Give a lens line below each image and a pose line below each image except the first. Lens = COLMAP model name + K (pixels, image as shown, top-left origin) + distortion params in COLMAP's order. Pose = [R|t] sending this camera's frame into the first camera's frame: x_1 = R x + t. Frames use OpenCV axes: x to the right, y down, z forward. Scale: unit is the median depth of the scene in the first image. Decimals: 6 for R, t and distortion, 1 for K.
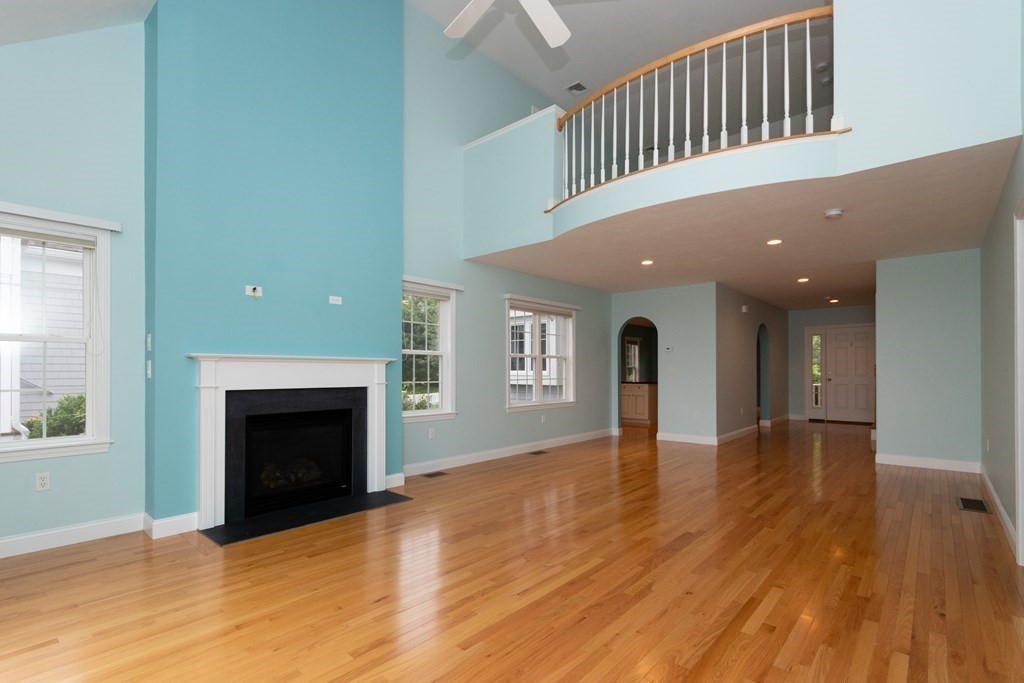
lens RADIAL K [[471.2, 0, 519.1], [0, 471.2, 365.9], [0, 0, 1]] dist [0.000177, 0.000025]
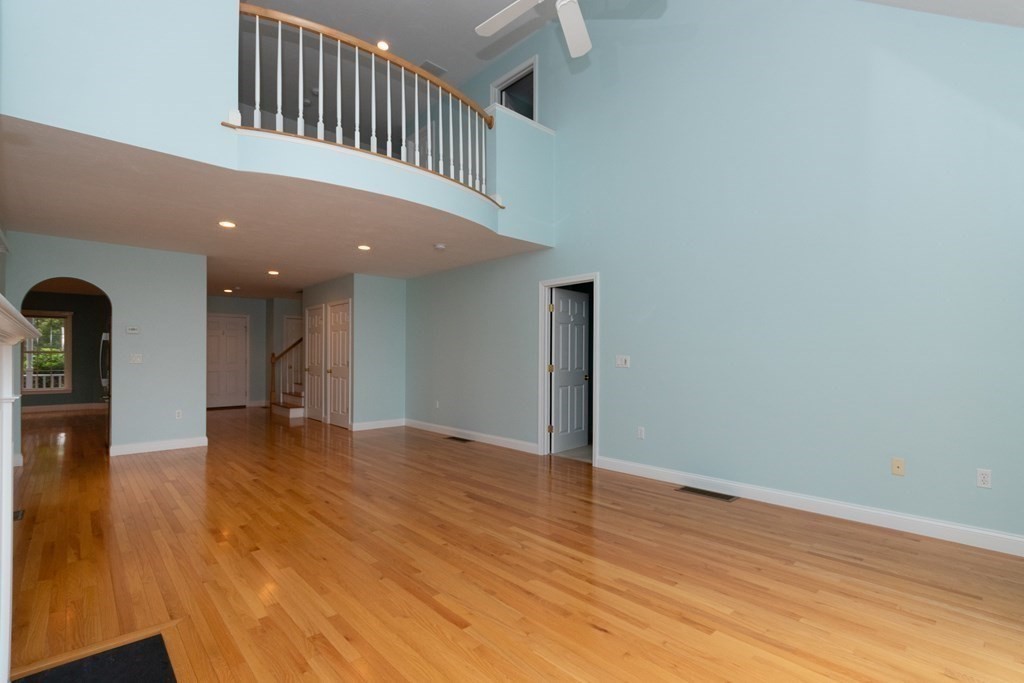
lens RADIAL K [[478.2, 0, 508.3], [0, 478.2, 350.6], [0, 0, 1]] dist [0.000128, -0.000073]
pose [[0.108899, 0.016150, 0.993922, -0.666554], [-0.012086, 0.999816, -0.014922, 0.001512], [-0.993979, -0.010387, 0.109074, 0.604477]]
